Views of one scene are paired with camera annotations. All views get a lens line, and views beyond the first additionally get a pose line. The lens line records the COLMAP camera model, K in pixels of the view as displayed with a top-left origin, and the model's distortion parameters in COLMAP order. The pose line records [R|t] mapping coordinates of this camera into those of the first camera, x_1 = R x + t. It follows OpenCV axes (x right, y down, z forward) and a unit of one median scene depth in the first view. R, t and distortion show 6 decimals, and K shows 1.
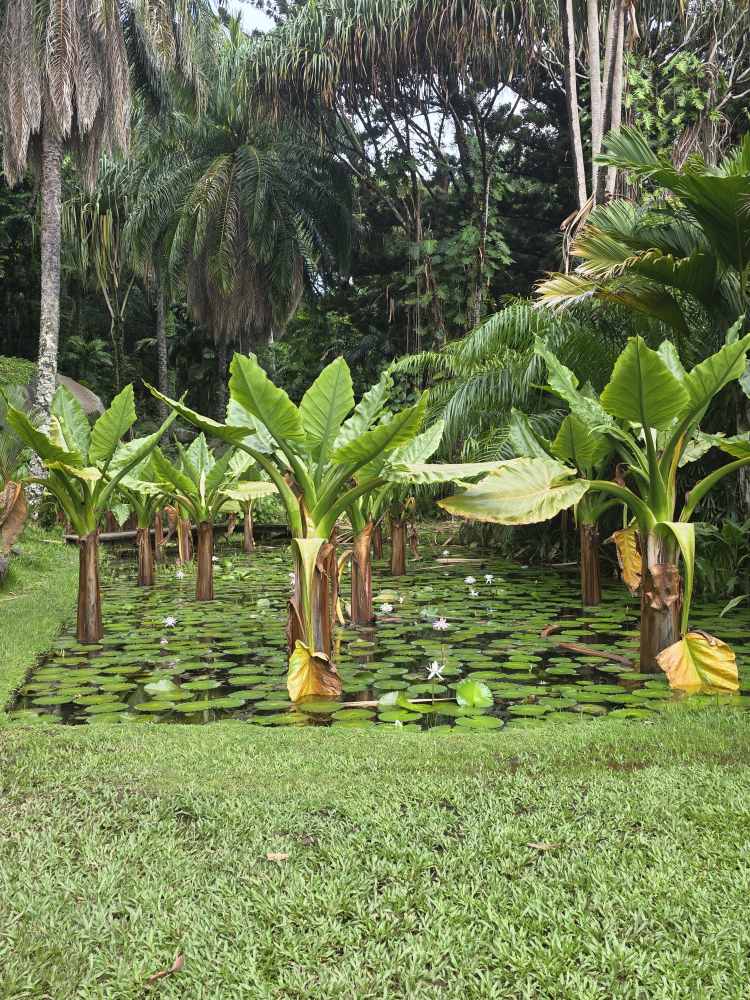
lens RADIAL K [[910.3, 0, 377.5], [0, 910.3, 497.1], [0, 0, 1]] dist [0.039694, -0.034095]
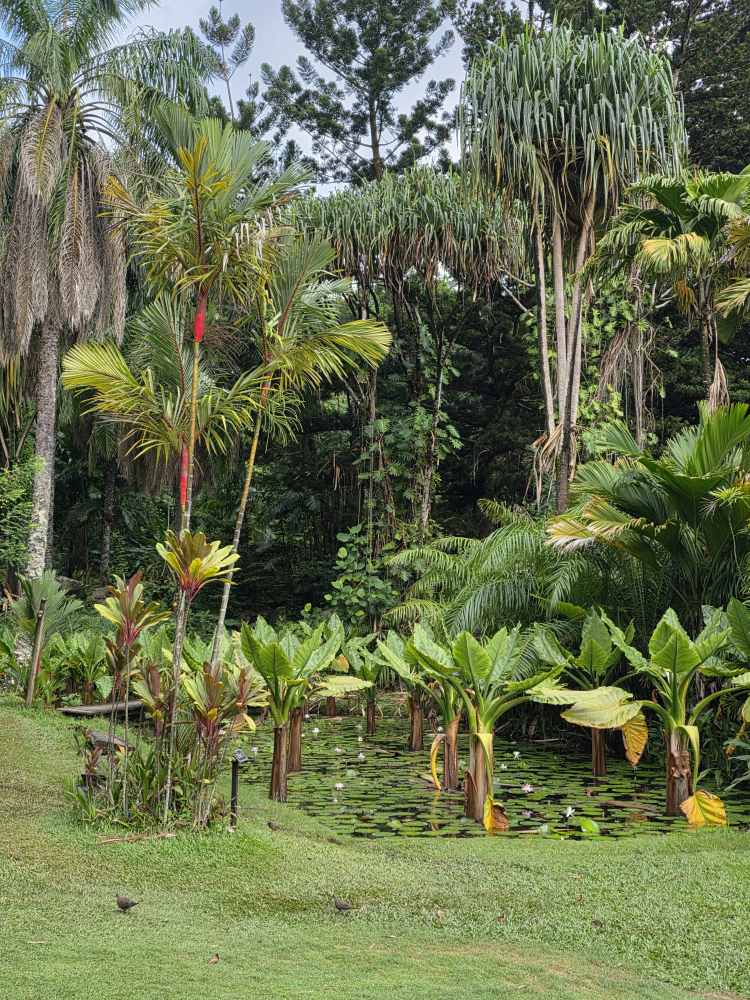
lens RADIAL K [[1116.5, 0, 374.7], [0, 1116.5, 503.0], [0, 0, 1]] dist [0.038372, 0.000000]
pose [[0.988638, 0.035425, 0.146084, -0.327173], [-0.017202, 0.992113, -0.124164, -0.065795], [-0.149331, 0.120241, 0.981449, -0.586492]]
